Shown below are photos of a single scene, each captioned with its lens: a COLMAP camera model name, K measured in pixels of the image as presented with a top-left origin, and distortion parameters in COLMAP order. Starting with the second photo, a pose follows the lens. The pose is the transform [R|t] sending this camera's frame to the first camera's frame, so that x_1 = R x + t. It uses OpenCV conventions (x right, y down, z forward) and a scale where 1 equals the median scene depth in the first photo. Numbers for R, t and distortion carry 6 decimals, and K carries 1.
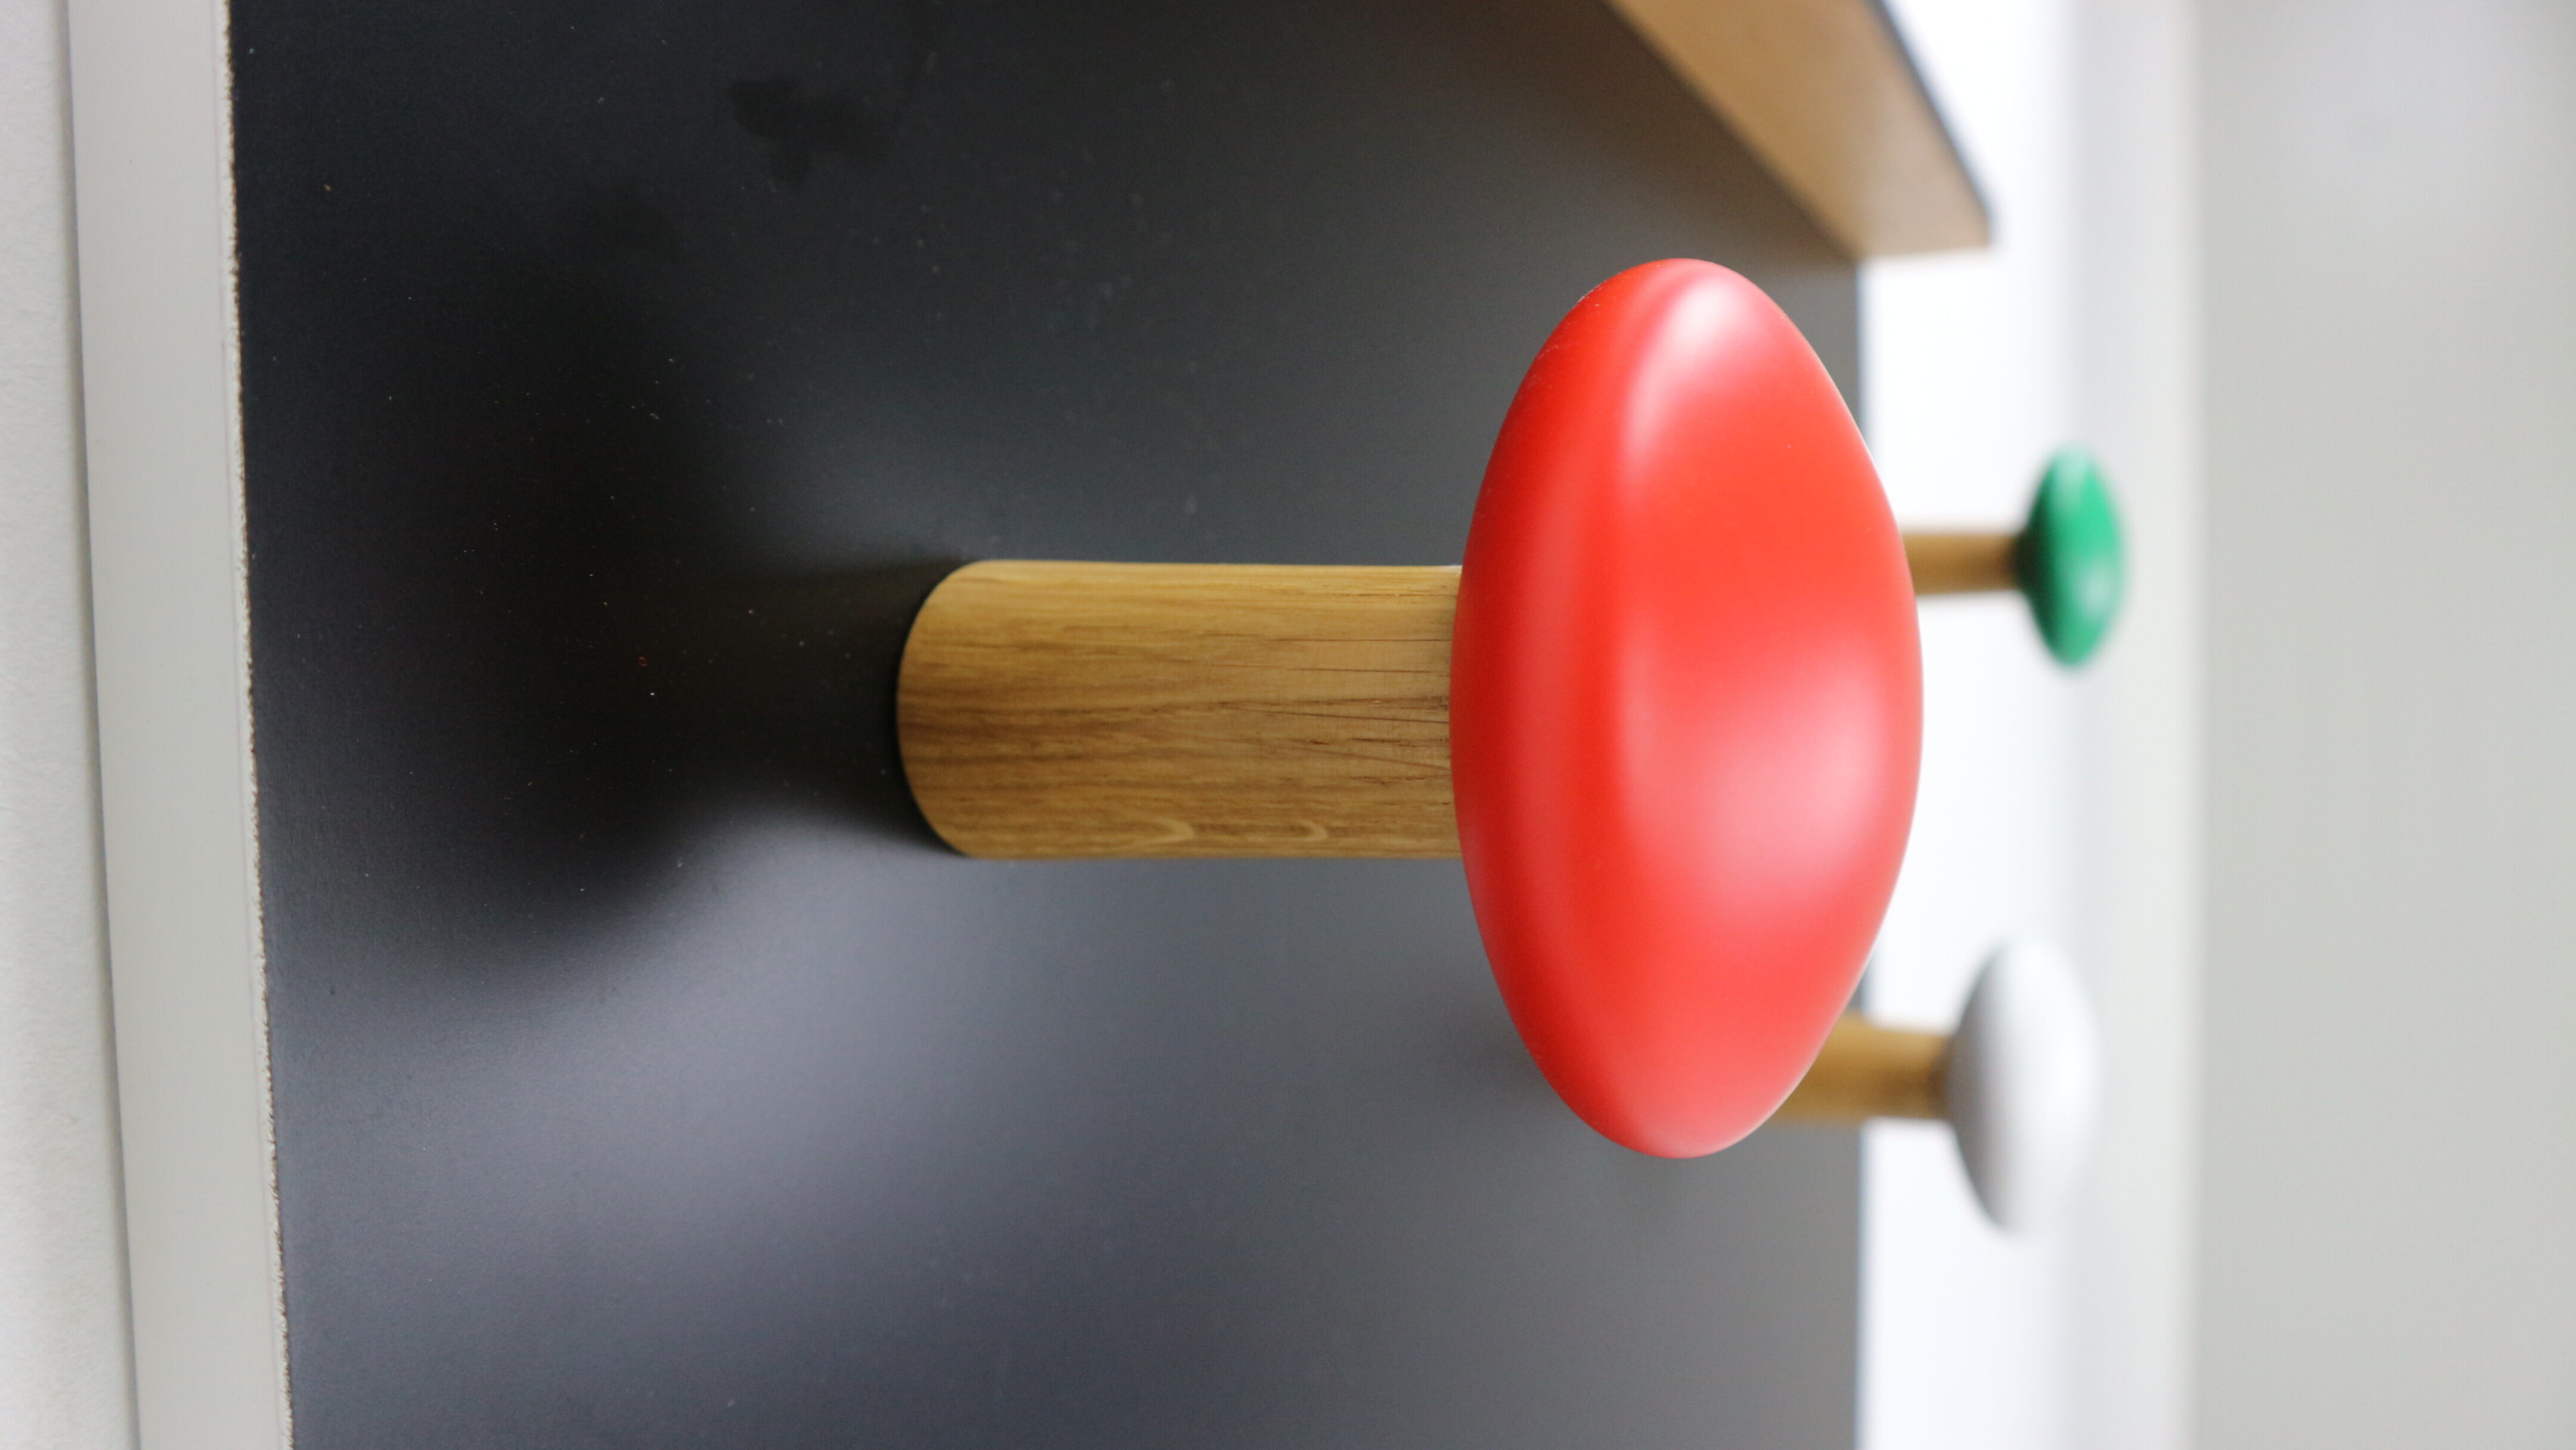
lens RADIAL K [[1789.8, 0, 1288.0], [0, 1789.8, 725.0], [0, 0, 1]] dist [-0.002599, 0.000031]
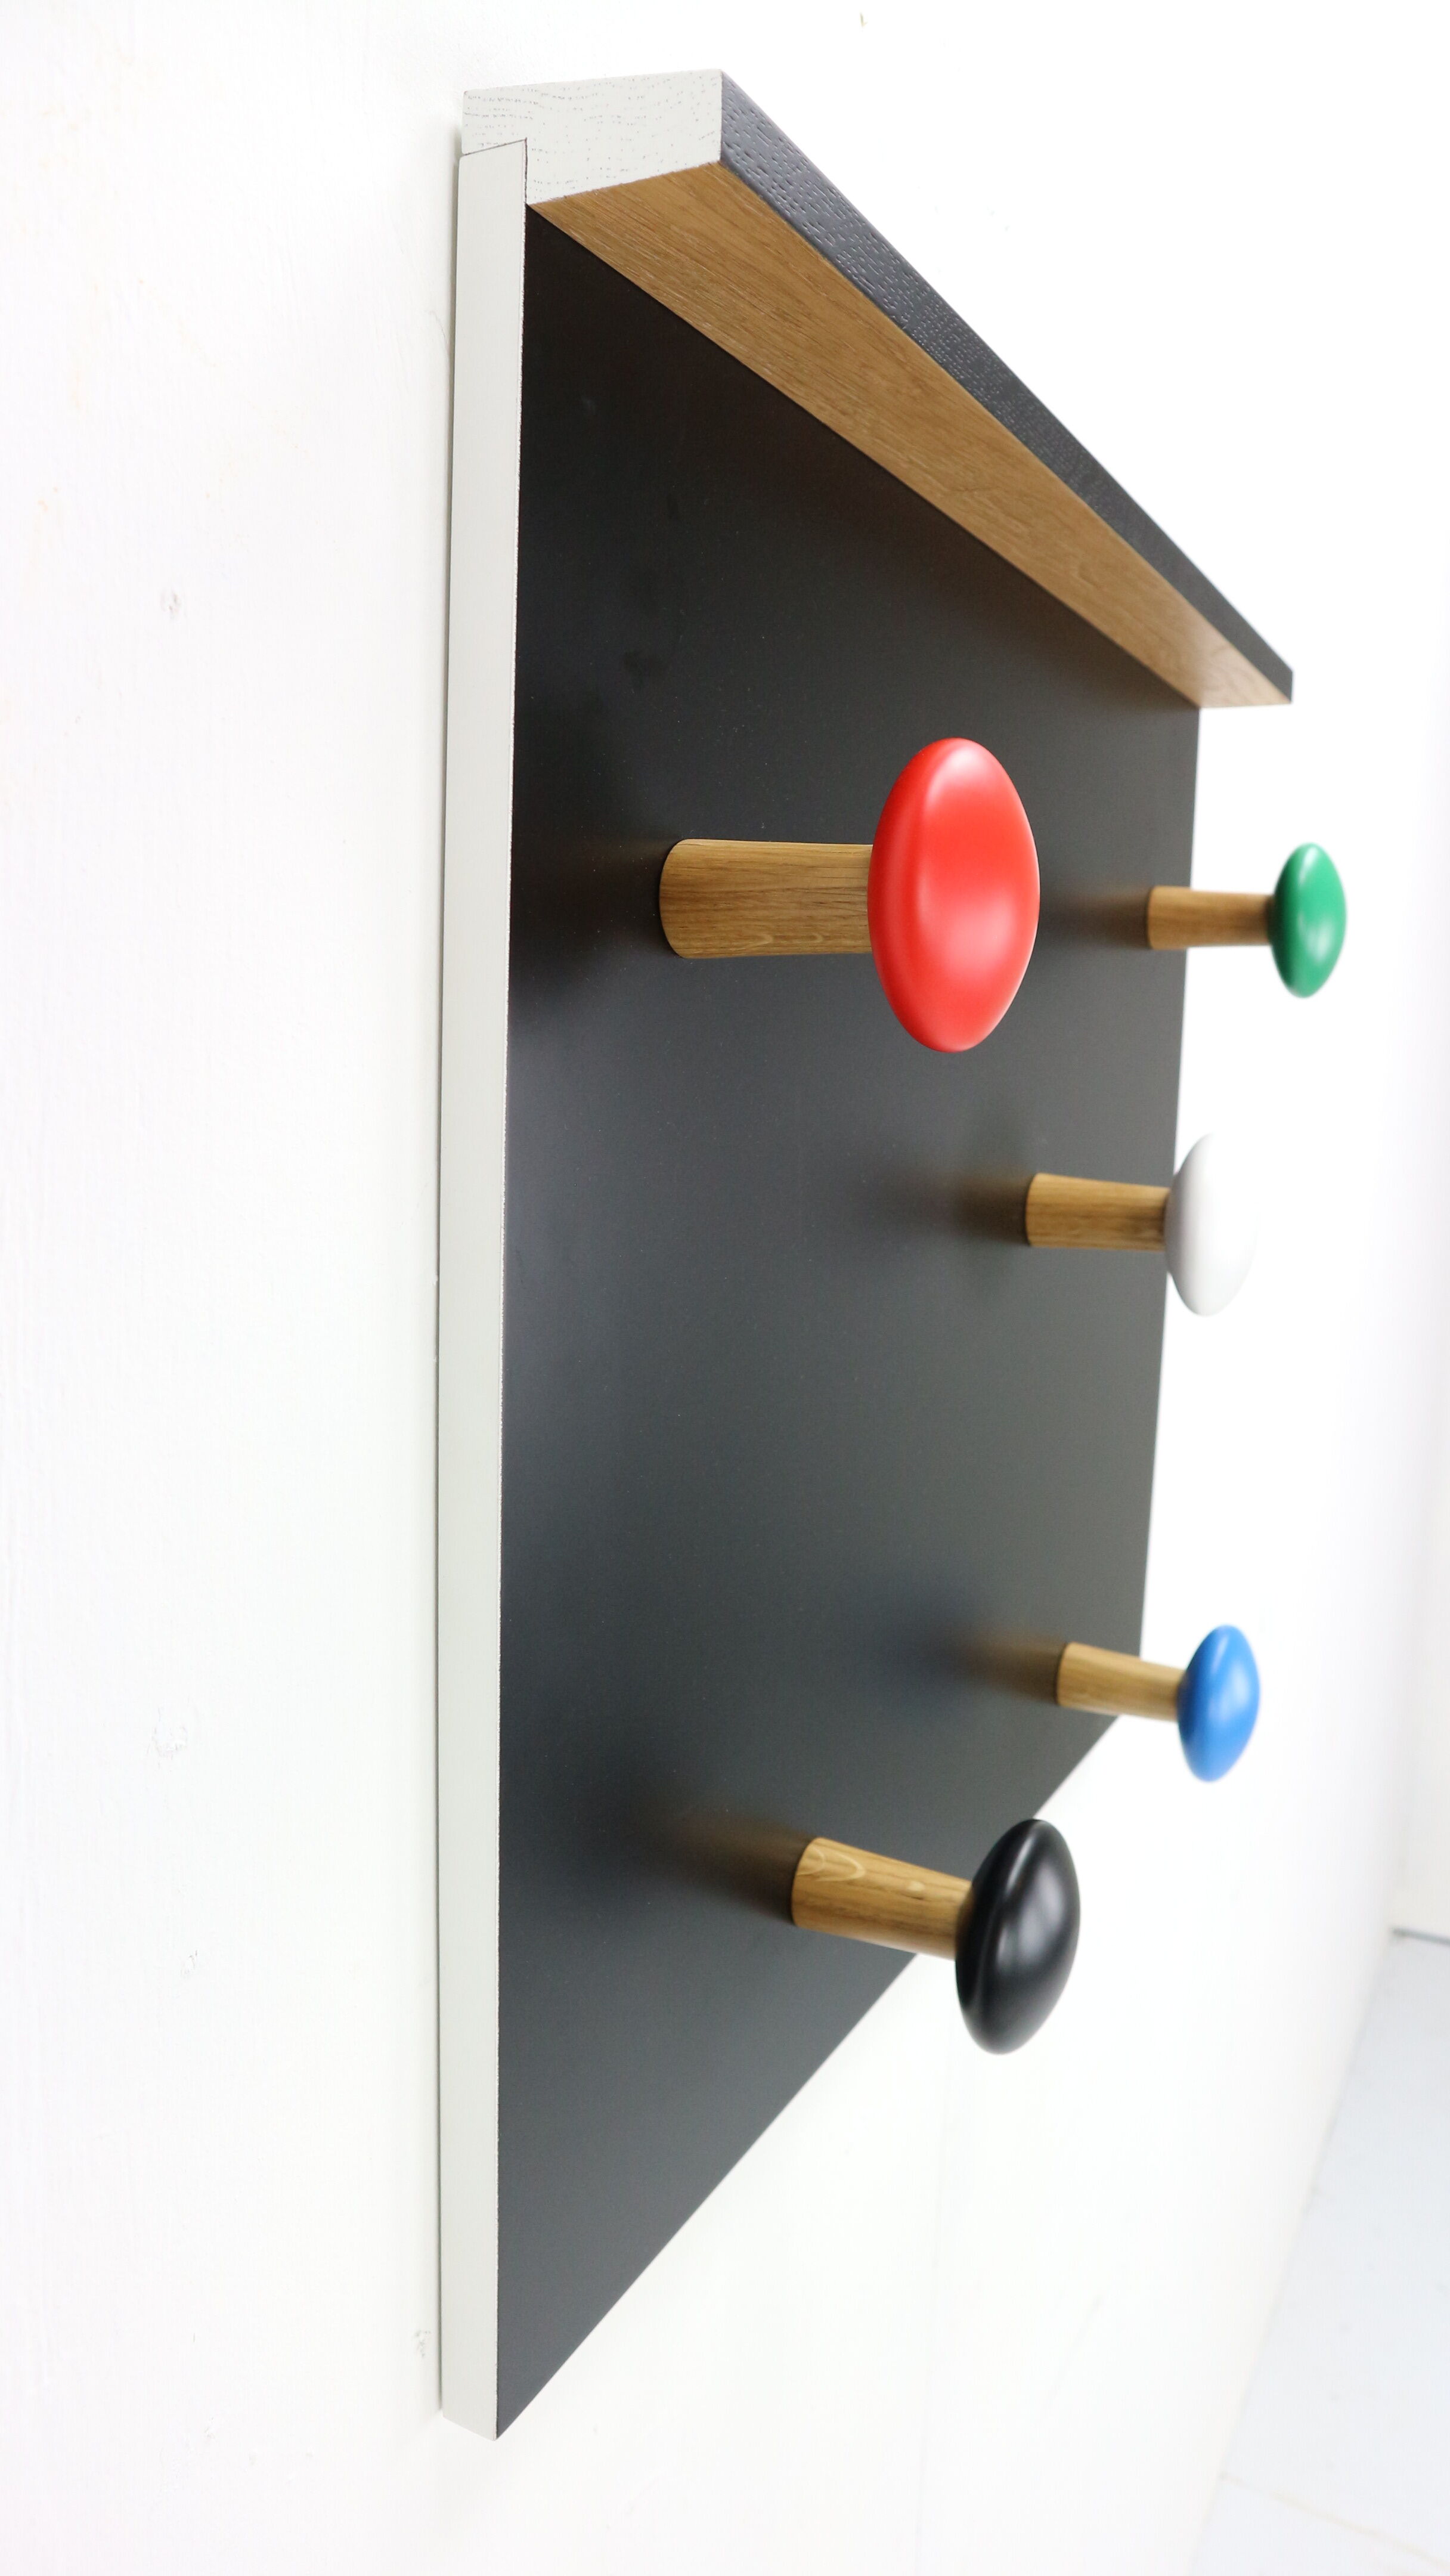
lens RADIAL K [[1853.0, 0, 774.7], [0, 1853.0, 1301.4], [0, 0, 1]] dist [-0.059304, 0.000679]
pose [[0.998227, 0.048515, 0.034490, -0.120047], [-0.051661, 0.993935, 0.097077, 0.333670], [-0.029571, -0.098687, 0.994679, -1.851791]]
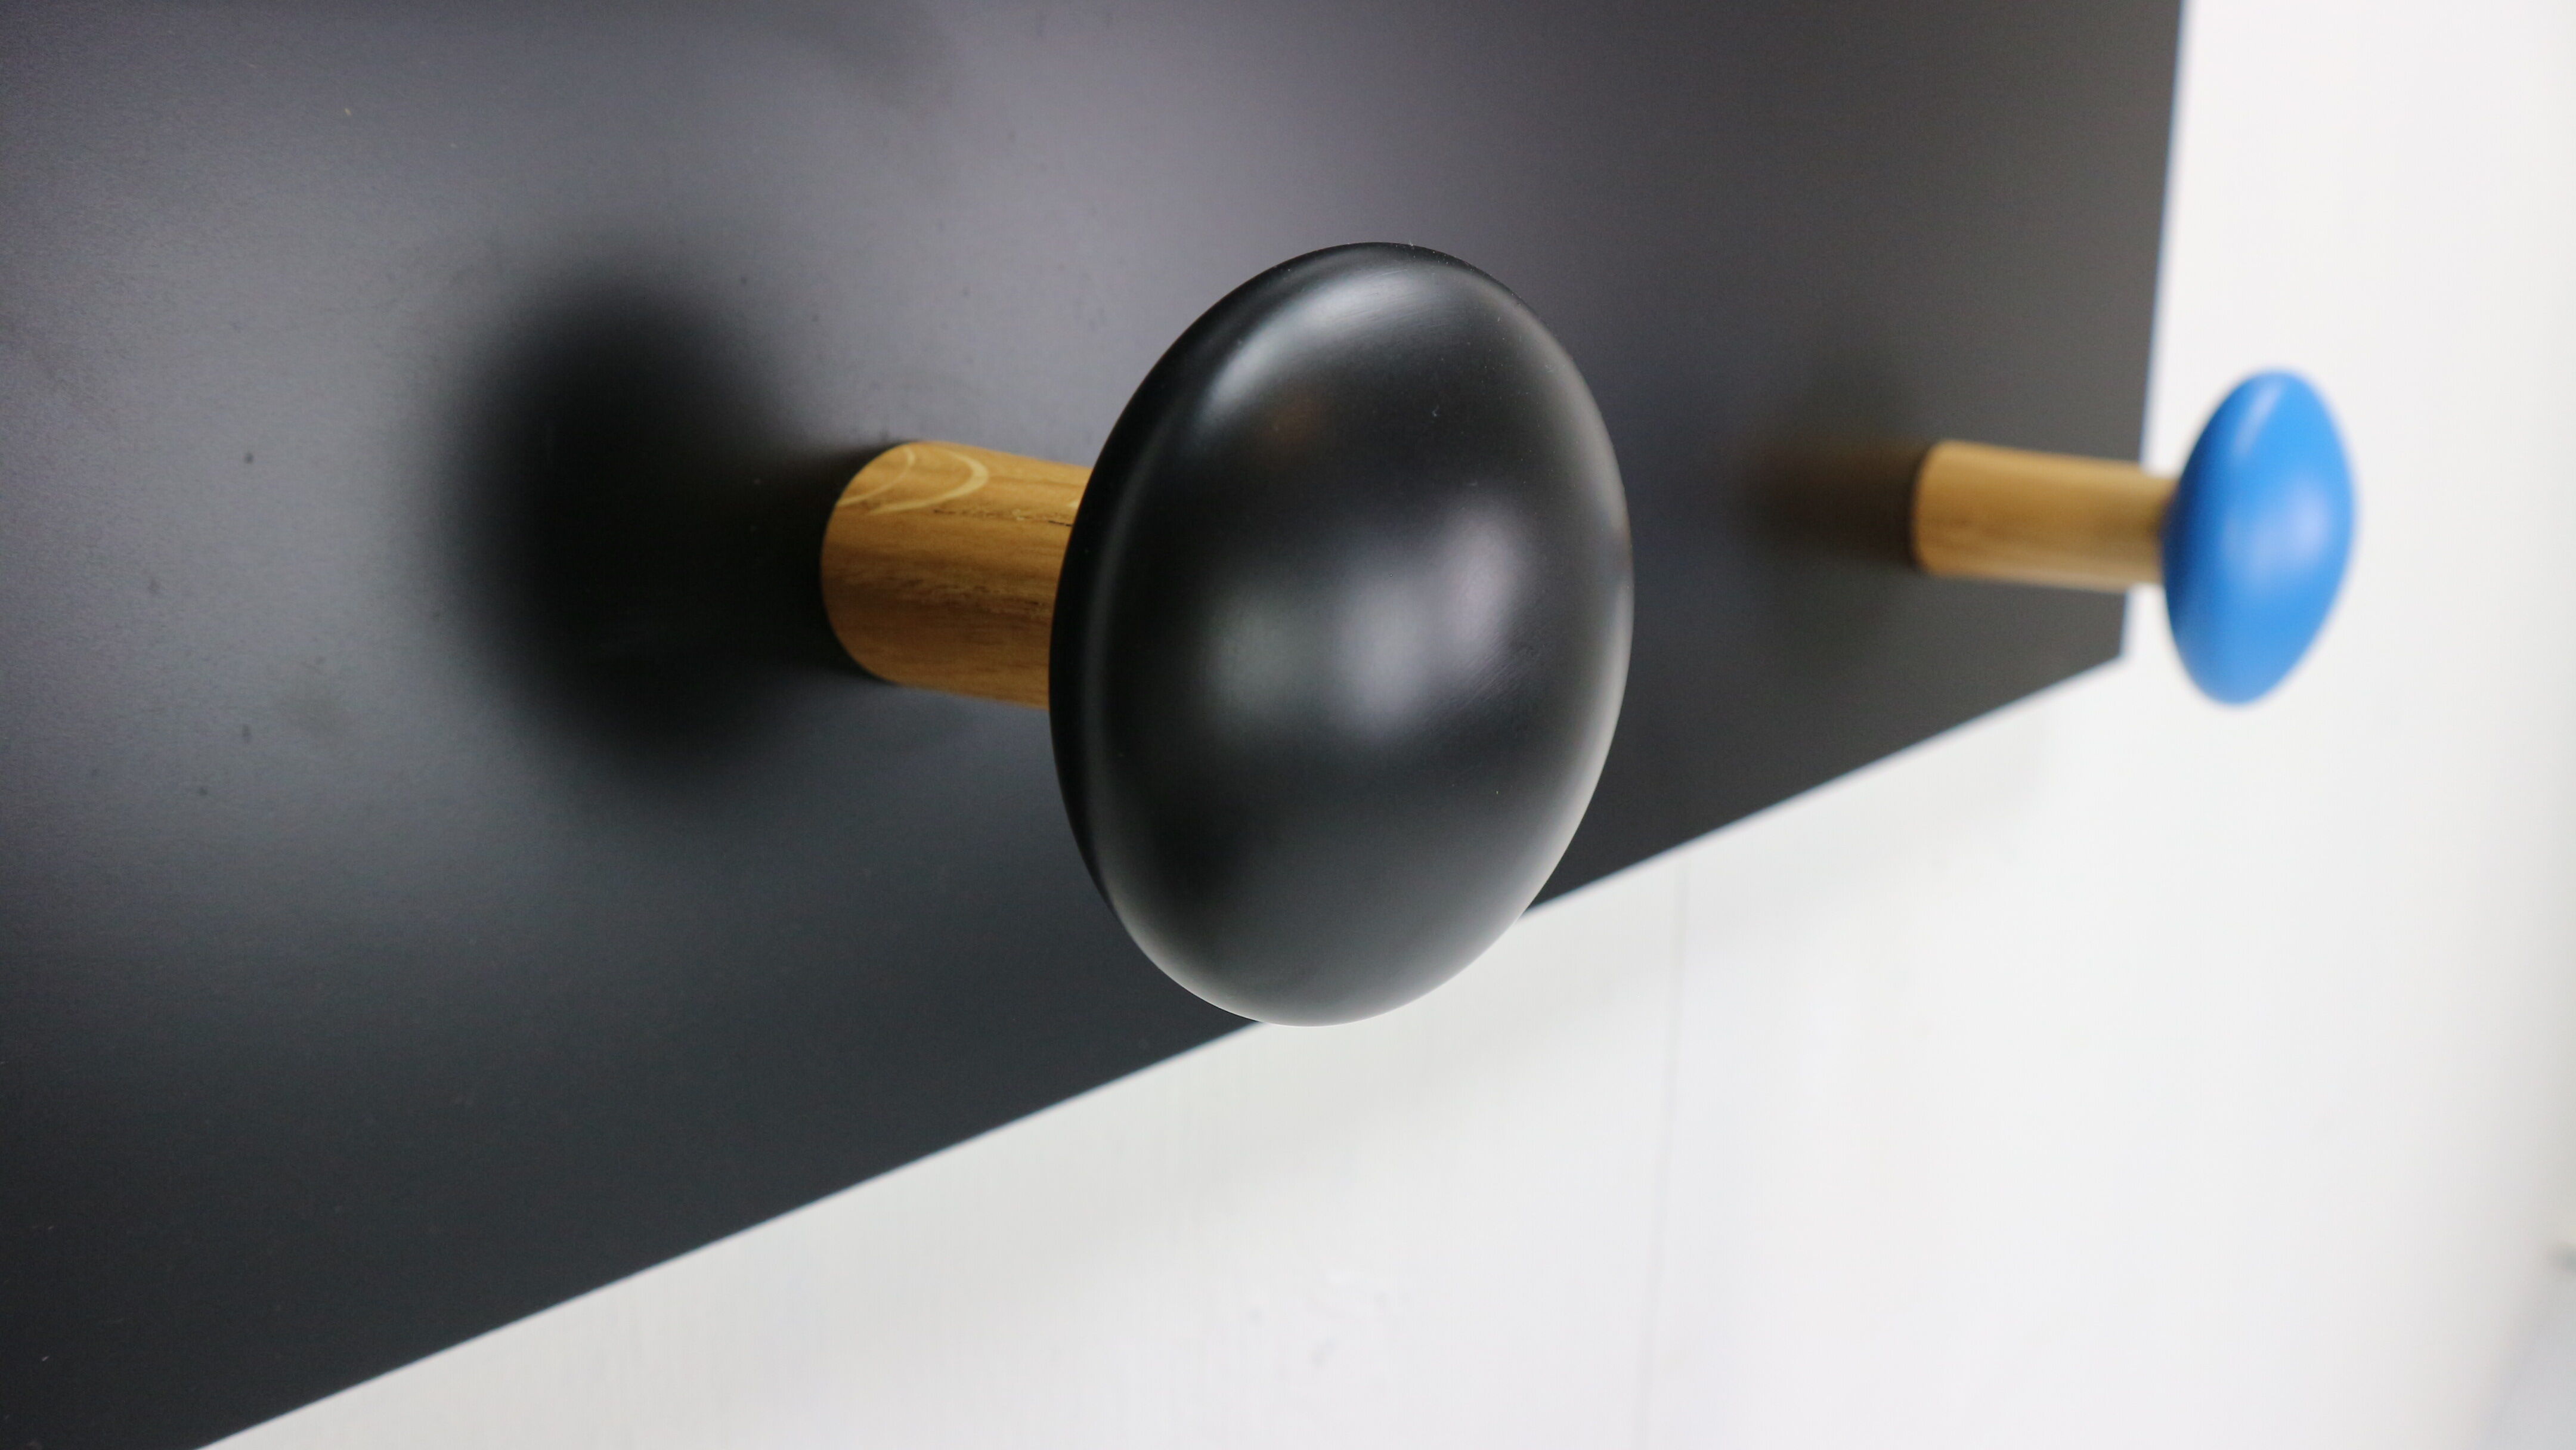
lens RADIAL K [[1789.8, 0, 1288.0], [0, 1789.8, 725.0], [0, 0, 1]] dist [-0.002599, 0.000031]
pose [[0.962373, 0.105230, -0.250528, 0.758282], [-0.049543, 0.974467, 0.218996, 1.713068], [0.267176, -0.198344, 0.943014, 0.609667]]
